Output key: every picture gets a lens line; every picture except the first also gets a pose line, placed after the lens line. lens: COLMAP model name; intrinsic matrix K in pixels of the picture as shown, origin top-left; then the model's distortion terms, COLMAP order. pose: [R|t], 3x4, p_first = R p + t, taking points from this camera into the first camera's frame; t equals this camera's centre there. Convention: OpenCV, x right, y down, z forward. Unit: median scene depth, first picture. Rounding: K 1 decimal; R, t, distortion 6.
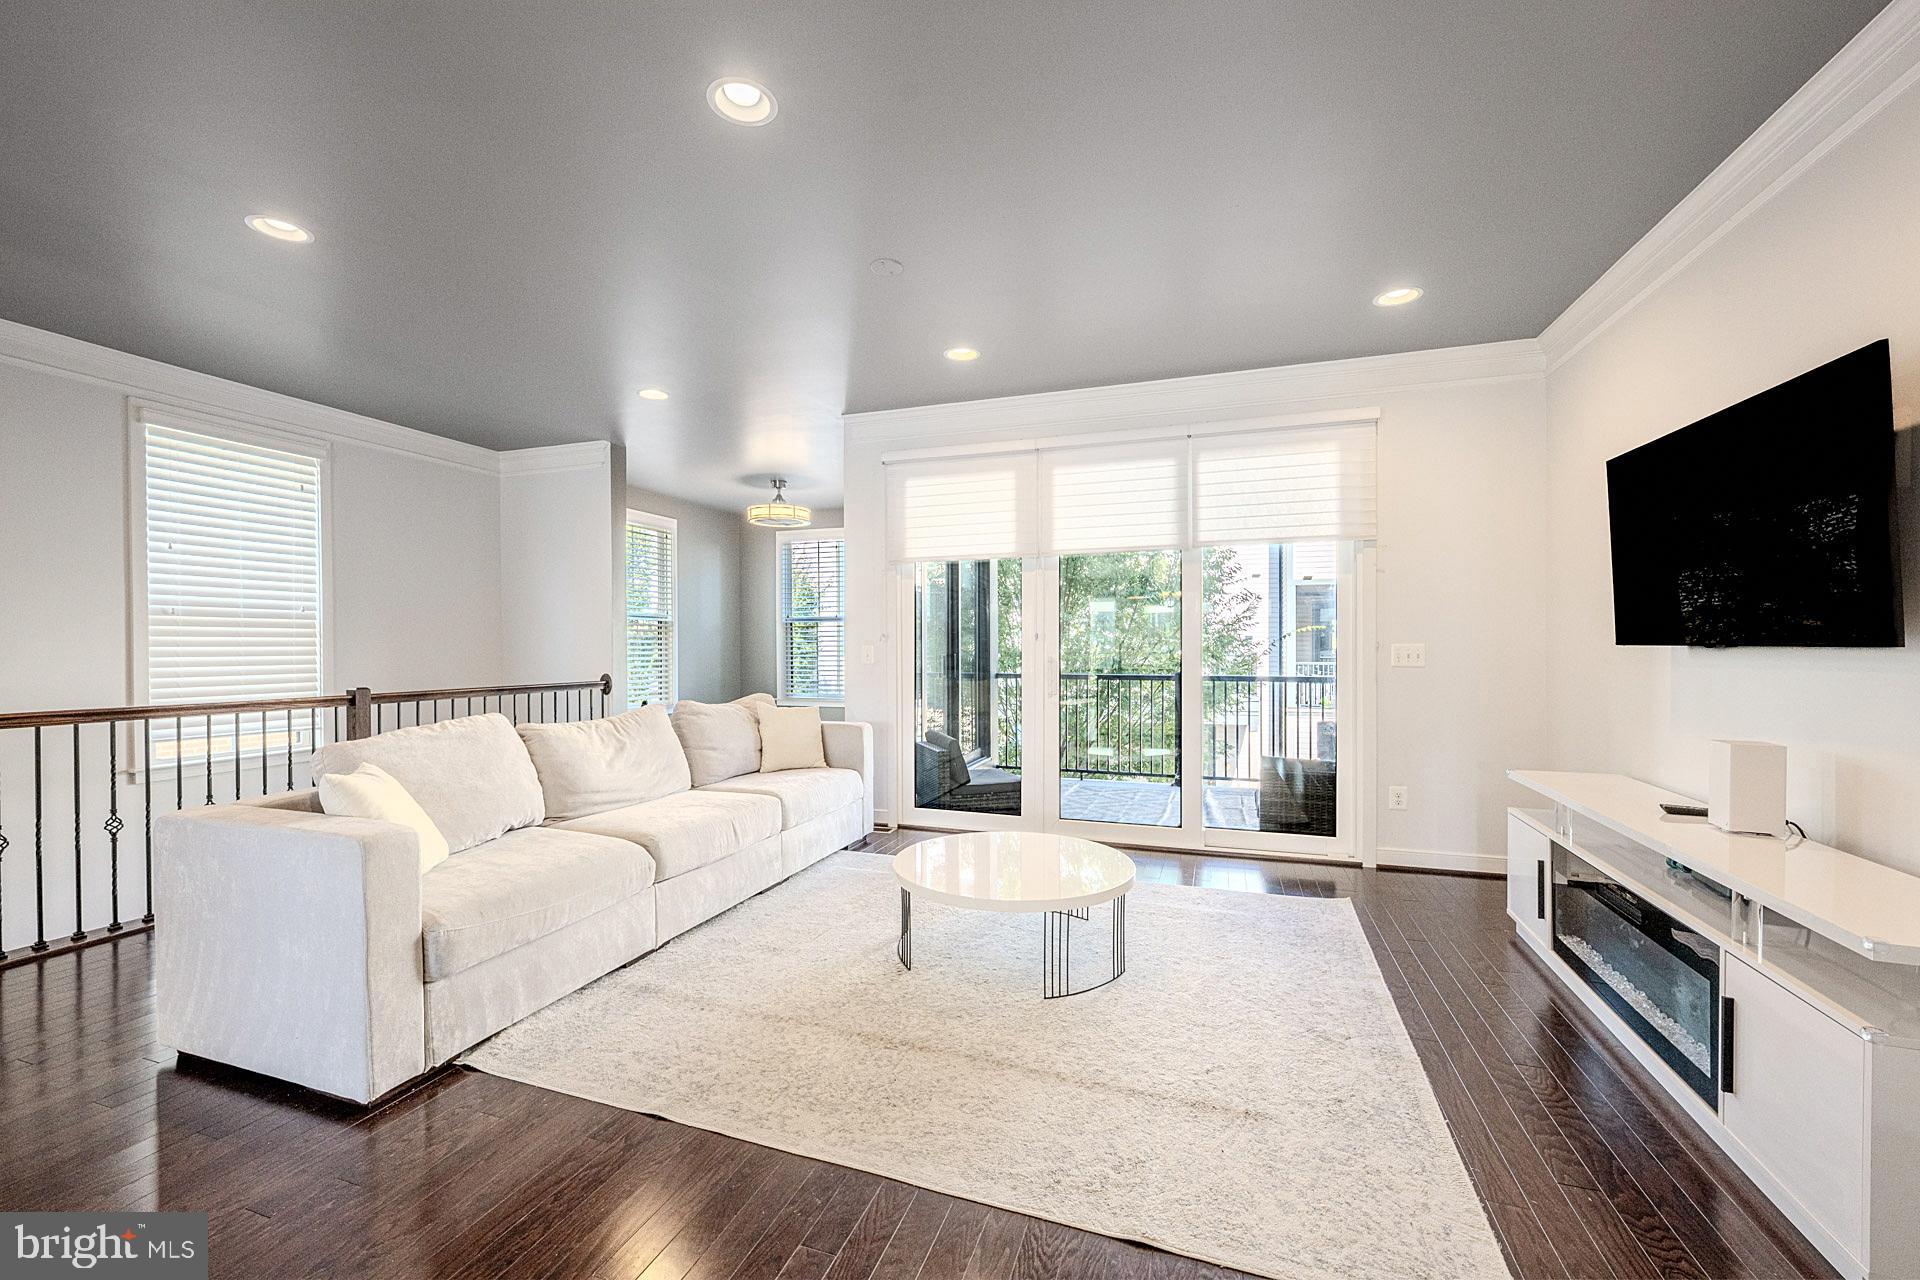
lens RADIAL K [[758.8, 0, 954.3], [0, 758.8, 652.8], [0, 0, 1]] dist [-0.001536, 0.003681]
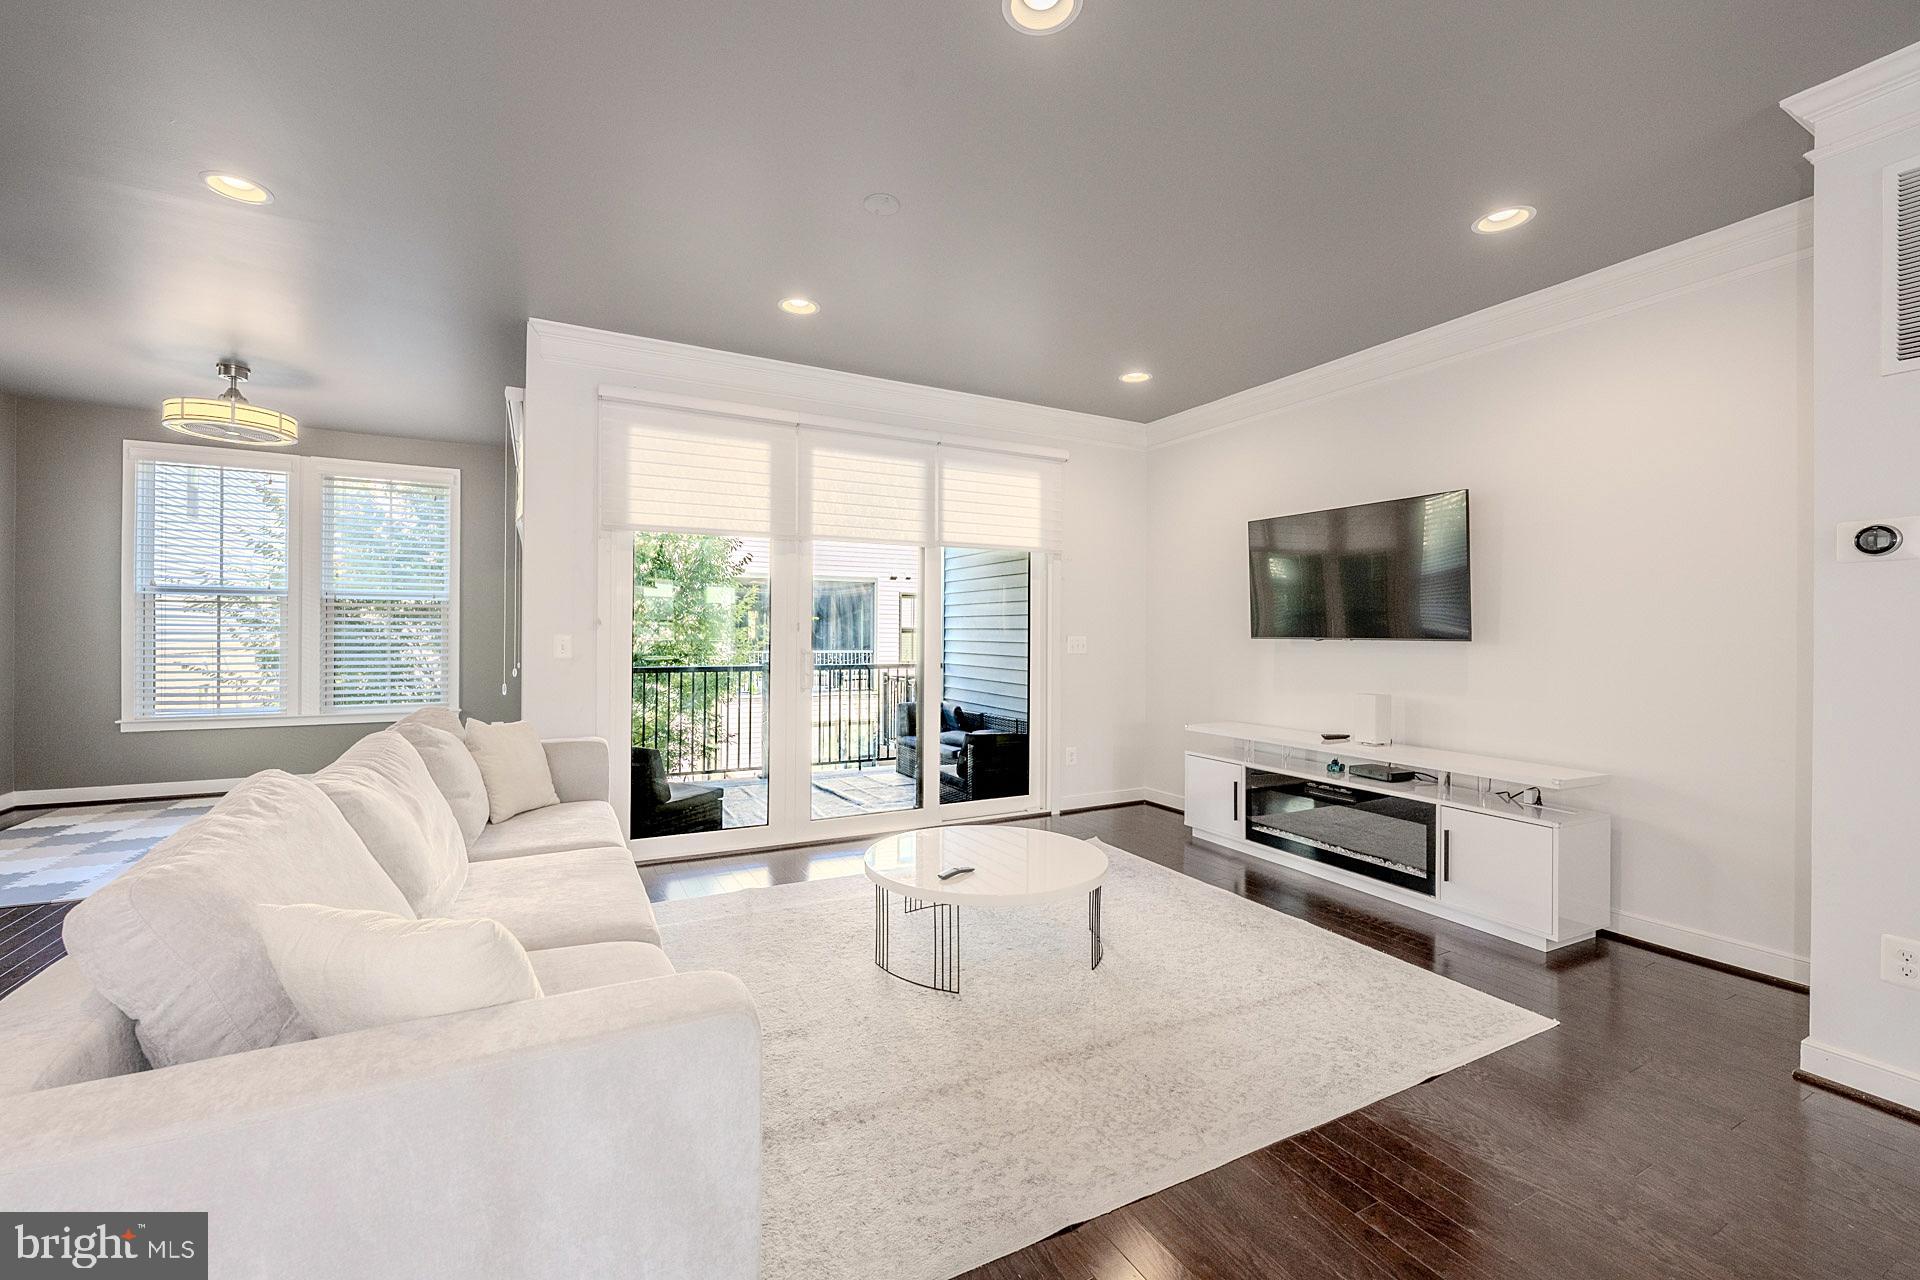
lens RADIAL K [[767.9, 0, 963.1], [0, 767.9, 635.2], [0, 0, 1]] dist [0.000666, 0.000223]
pose [[0.684131, 0.006332, 0.729332, -0.461718], [-0.000634, 0.999967, -0.008088, -0.003085], [-0.729359, 0.005071, 0.684113, 0.227687]]
